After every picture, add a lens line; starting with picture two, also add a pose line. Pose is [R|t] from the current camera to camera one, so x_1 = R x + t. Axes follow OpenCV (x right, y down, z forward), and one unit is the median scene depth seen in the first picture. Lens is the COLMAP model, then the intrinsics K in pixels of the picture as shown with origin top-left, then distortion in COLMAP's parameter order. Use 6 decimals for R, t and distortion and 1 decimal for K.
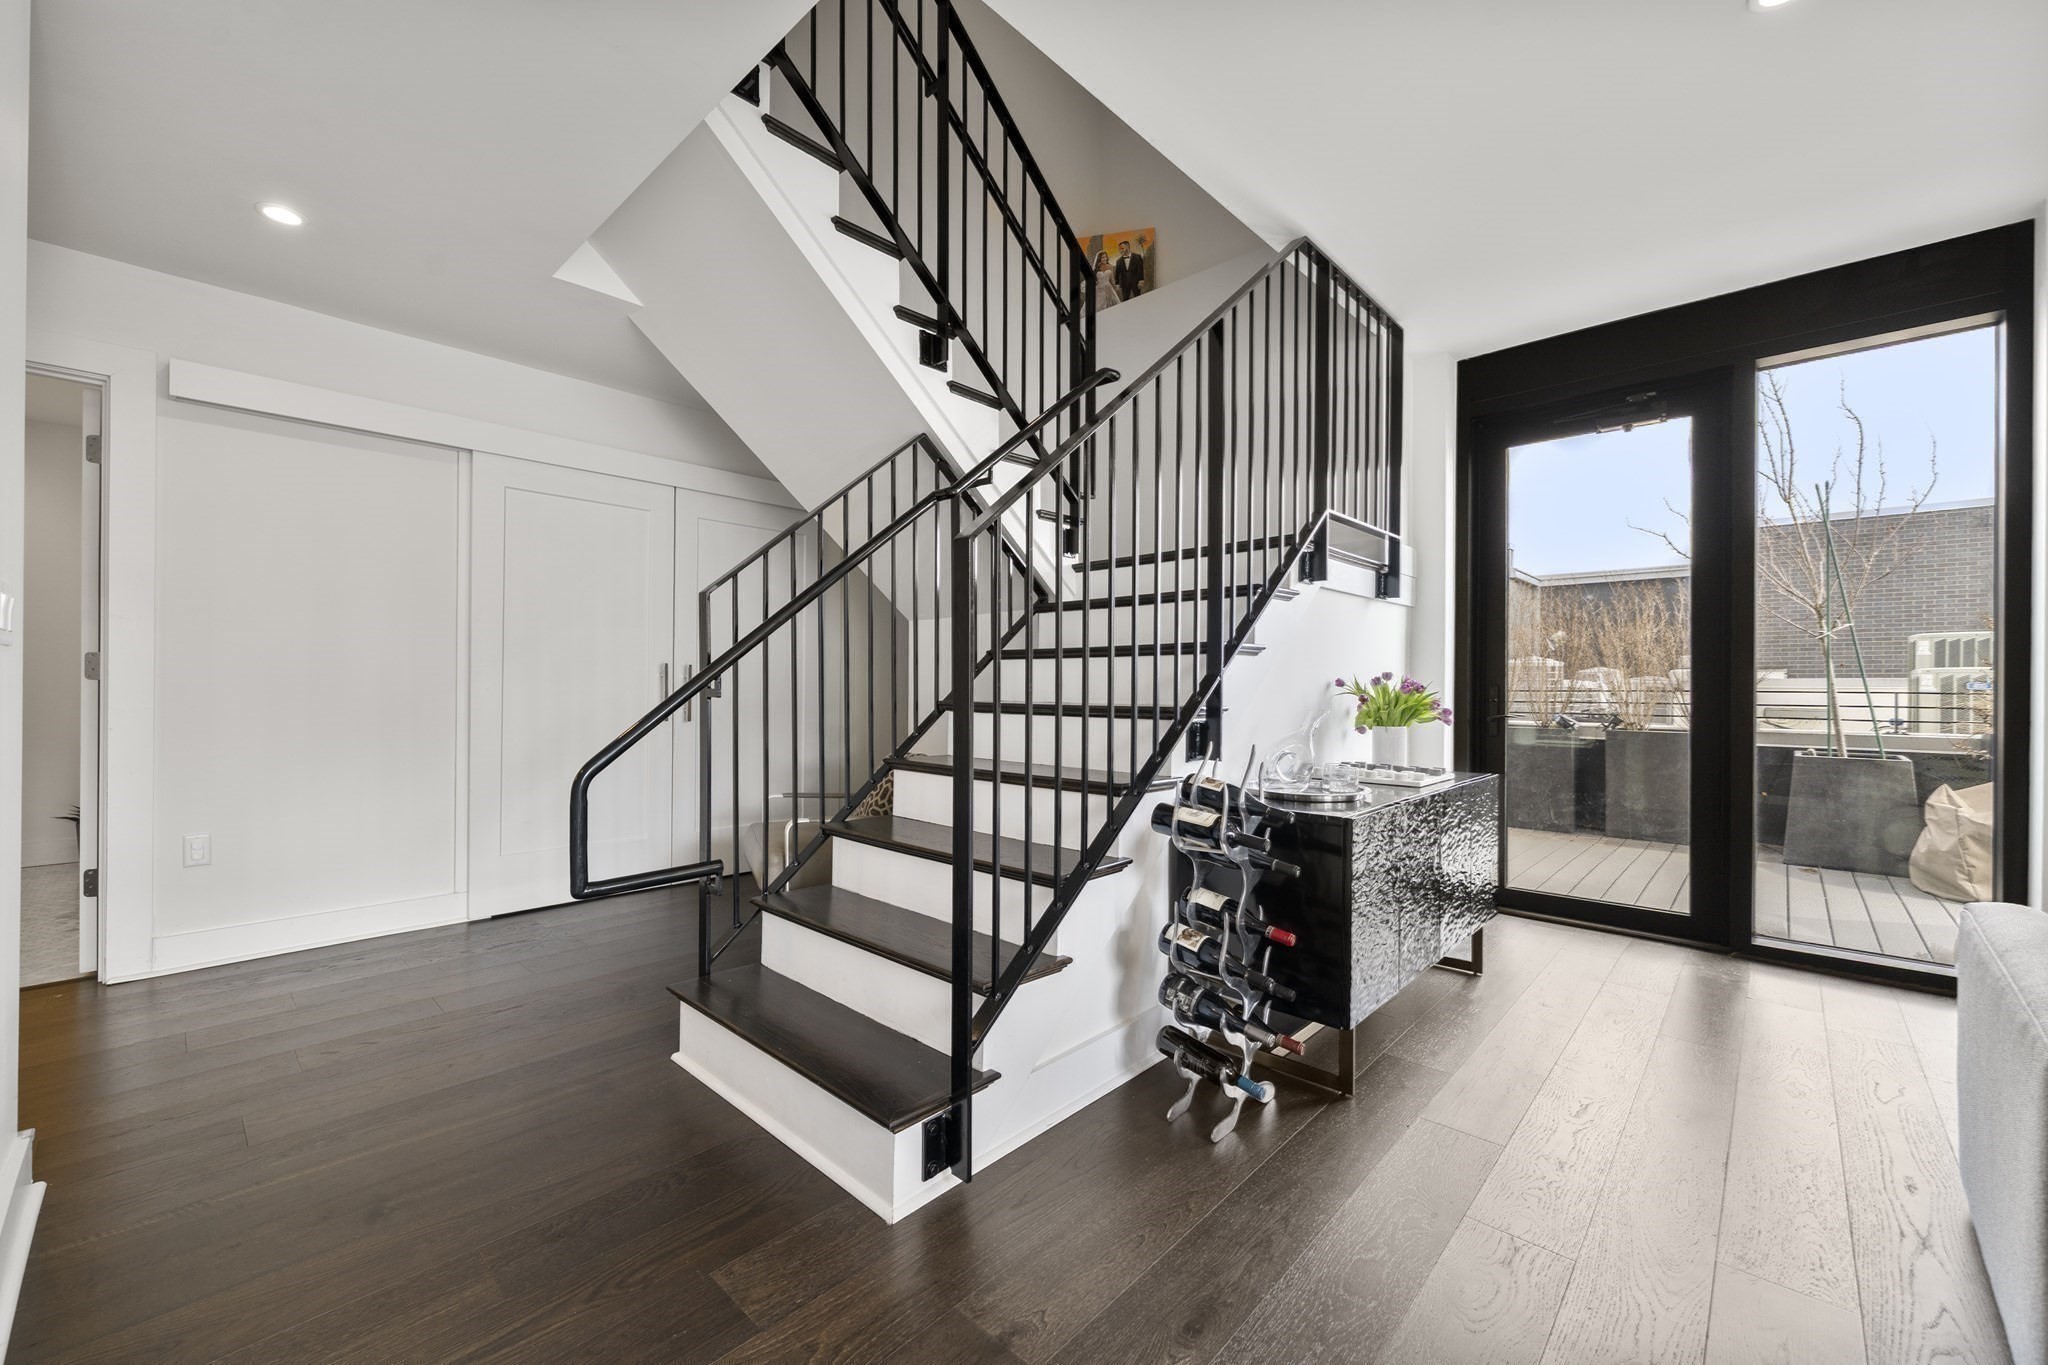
lens RADIAL K [[796.7, 0, 1014.8], [0, 796.7, 694.4], [0, 0, 1]] dist [0.003972, -0.000161]
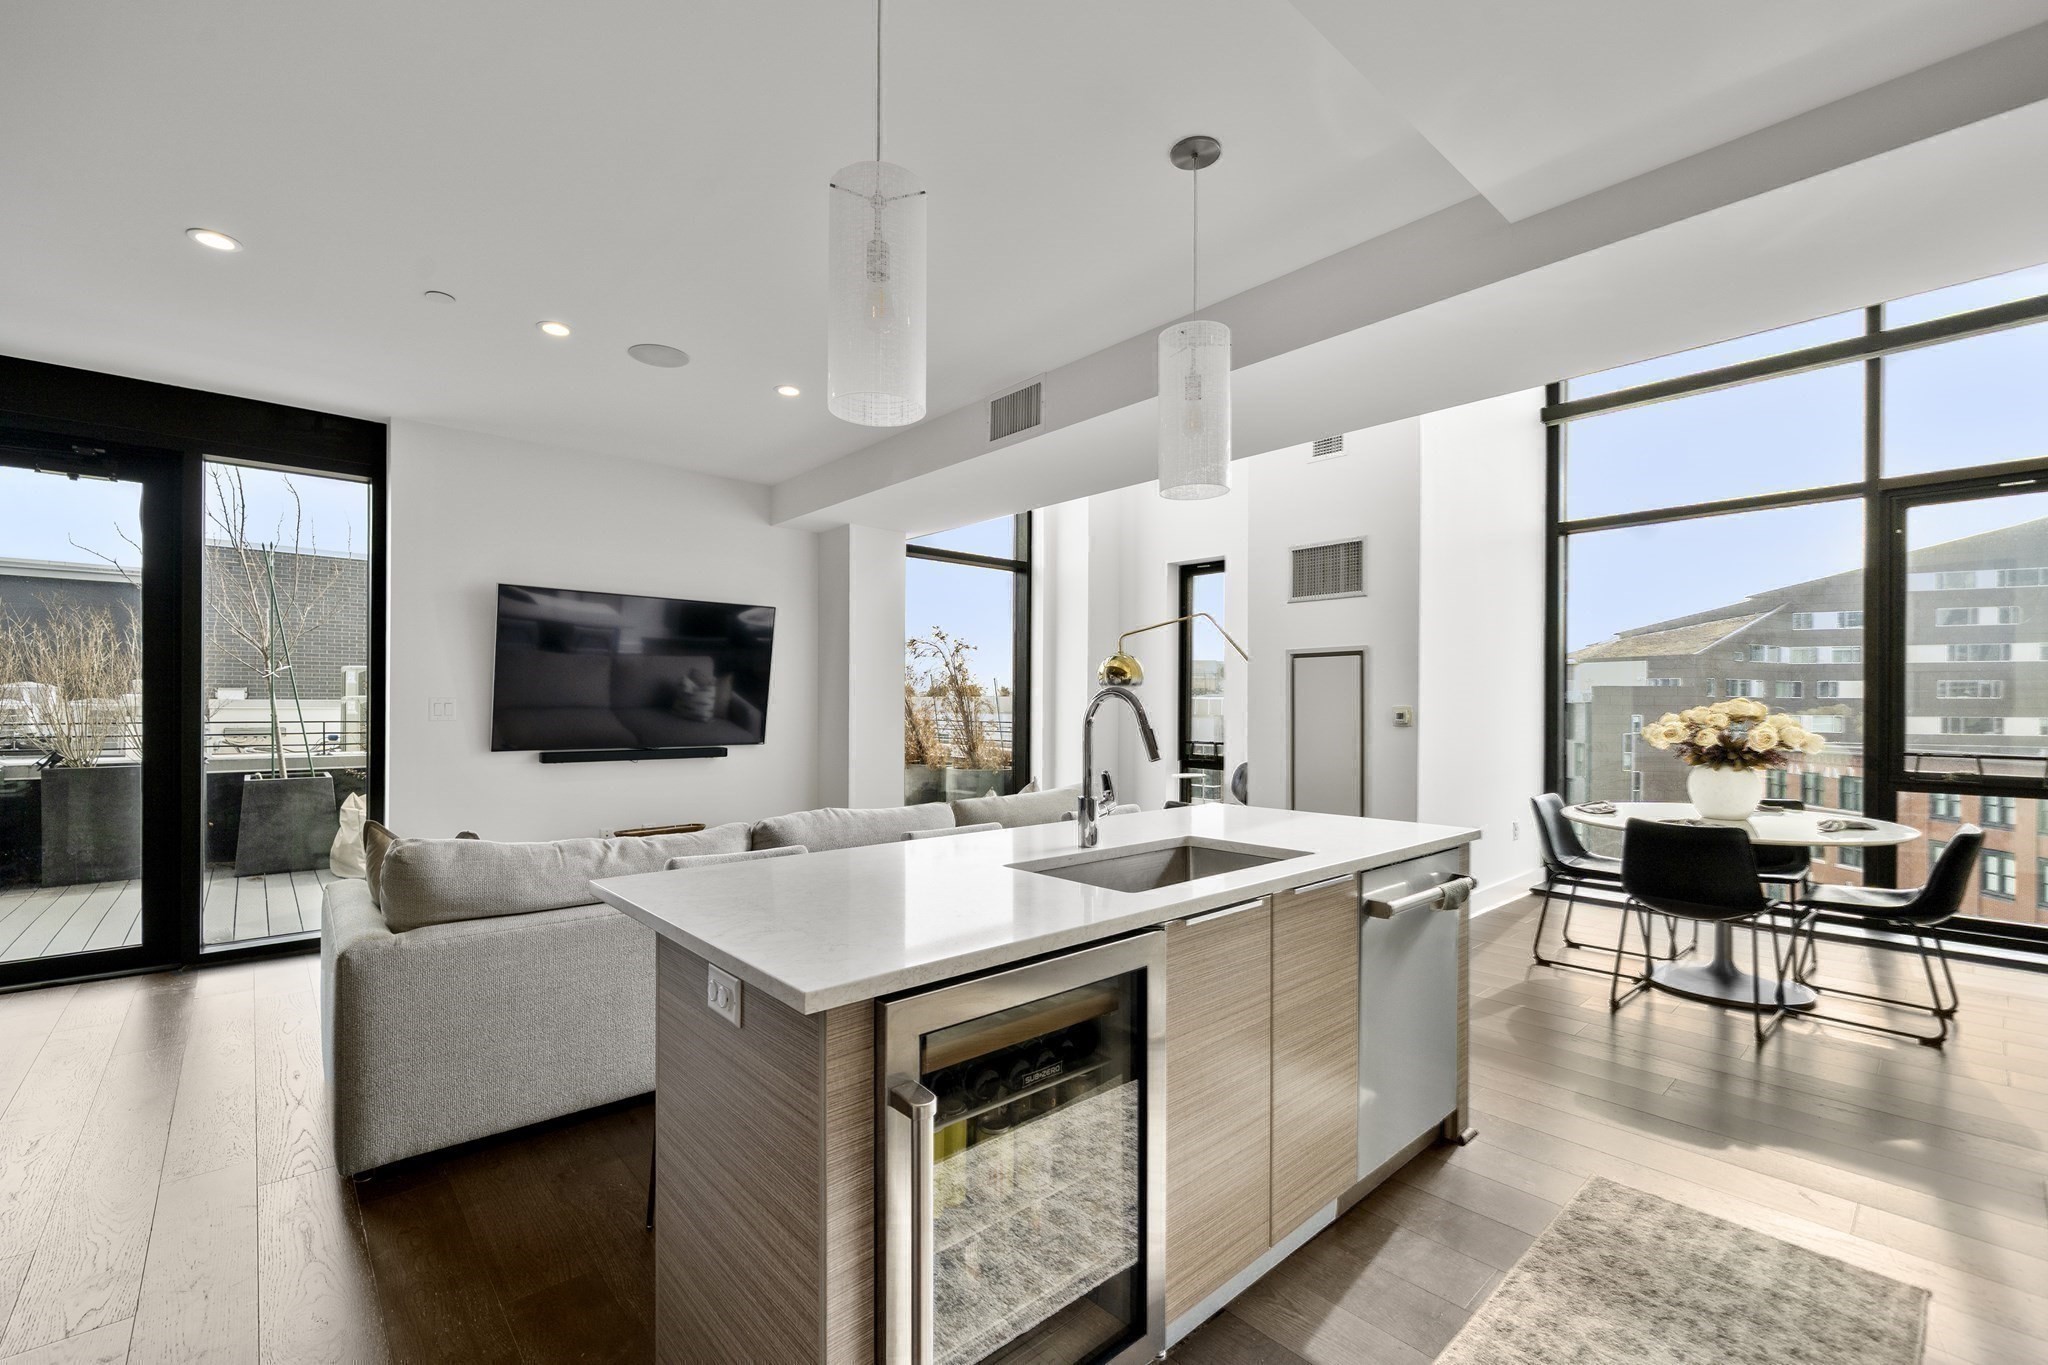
lens RADIAL K [[844.1, 0, 996.3], [0, 844.1, 711.5], [0, 0, 1]] dist [0.001668, 0.000083]
pose [[0.080641, -0.007520, 0.996715, -0.139563], [-0.004625, 0.999958, 0.007919, -0.037659], [-0.996732, -0.005249, 0.080603, -0.168947]]
